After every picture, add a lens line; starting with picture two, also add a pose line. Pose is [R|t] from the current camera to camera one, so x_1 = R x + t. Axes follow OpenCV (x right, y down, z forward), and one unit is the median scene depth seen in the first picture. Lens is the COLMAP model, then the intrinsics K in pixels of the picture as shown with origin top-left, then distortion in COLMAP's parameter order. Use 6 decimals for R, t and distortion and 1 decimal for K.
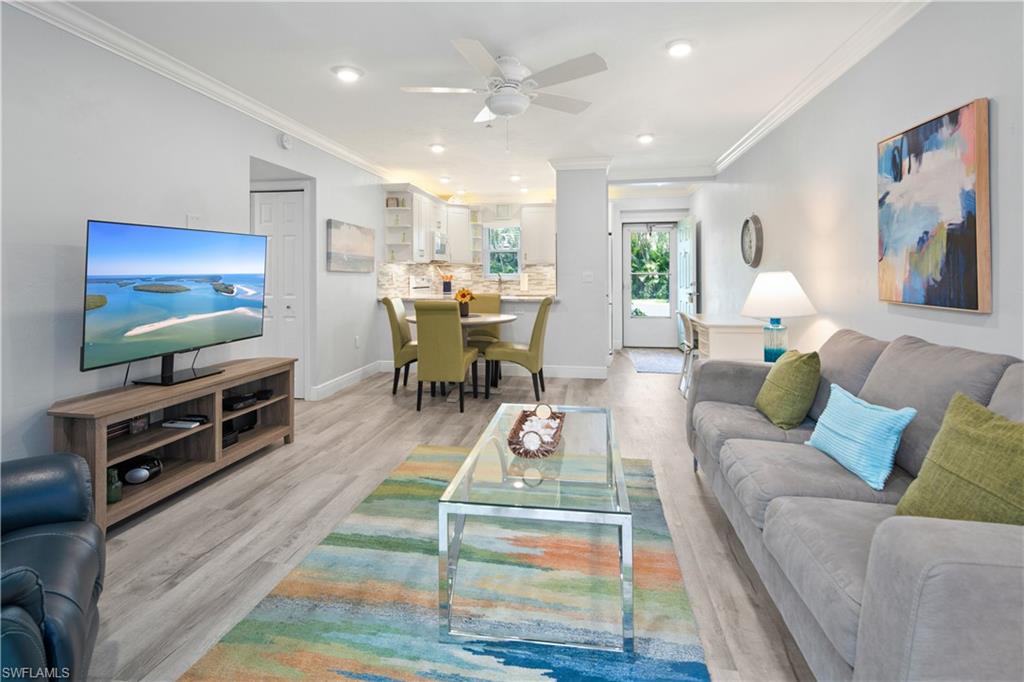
lens RADIAL K [[497.0, 0, 511.2], [0, 497.0, 269.0], [0, 0, 1]] dist [-0.001321, -0.000177]
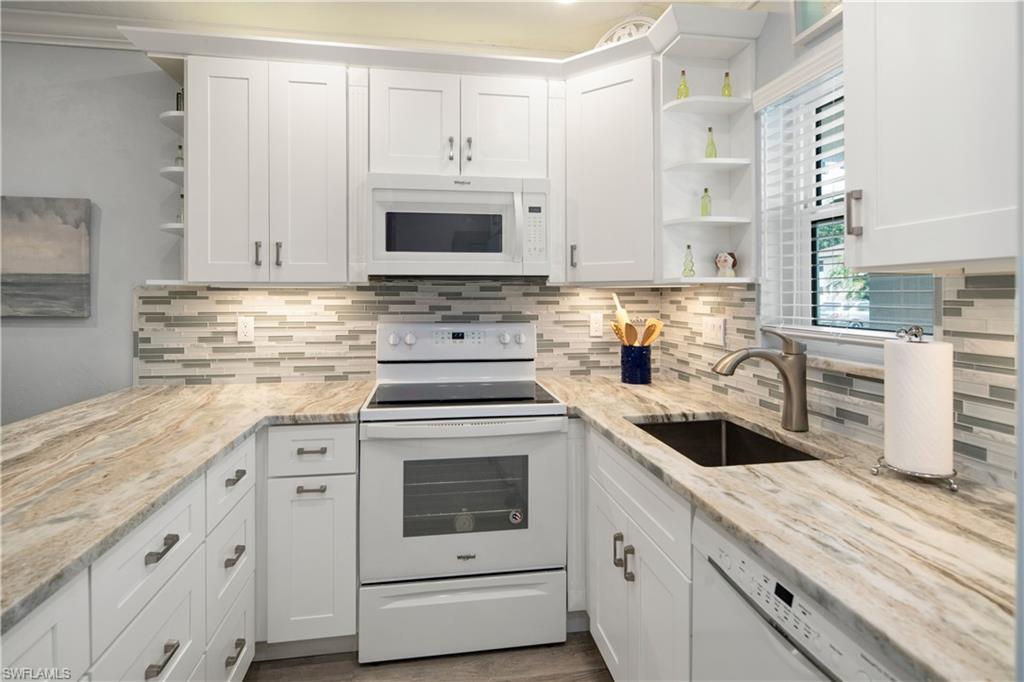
lens RADIAL K [[504.1, 0, 505.9], [0, 504.1, 294.5], [0, 0, 1]] dist [-0.001546, -0.000736]
pose [[0.308752, 0.002186, -0.951140, 0.127503], [0.010258, 0.999932, 0.005628, -0.006334], [0.951087, -0.011495, 0.308708, 0.875041]]
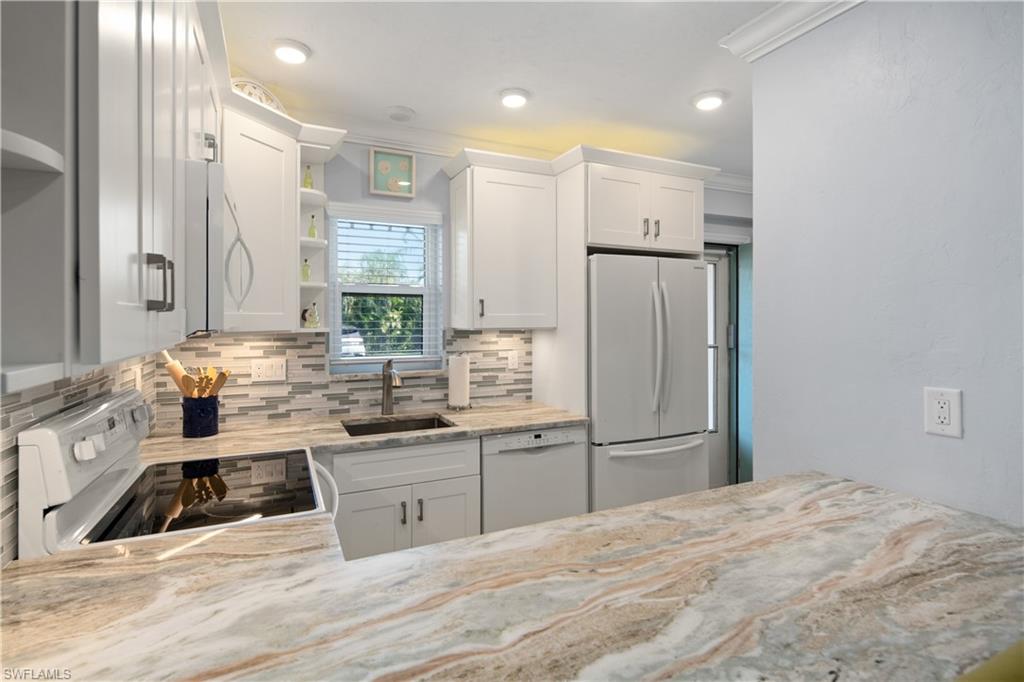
lens RADIAL K [[497.8, 0, 510.9], [0, 497.8, 318.8], [0, 0, 1]] dist [0.000193, -0.000068]
pose [[0.825185, 0.003166, 0.564854, -0.149075], [-0.007120, 0.999963, 0.004797, -0.020174], [-0.564818, -0.007980, 0.825177, 0.707716]]
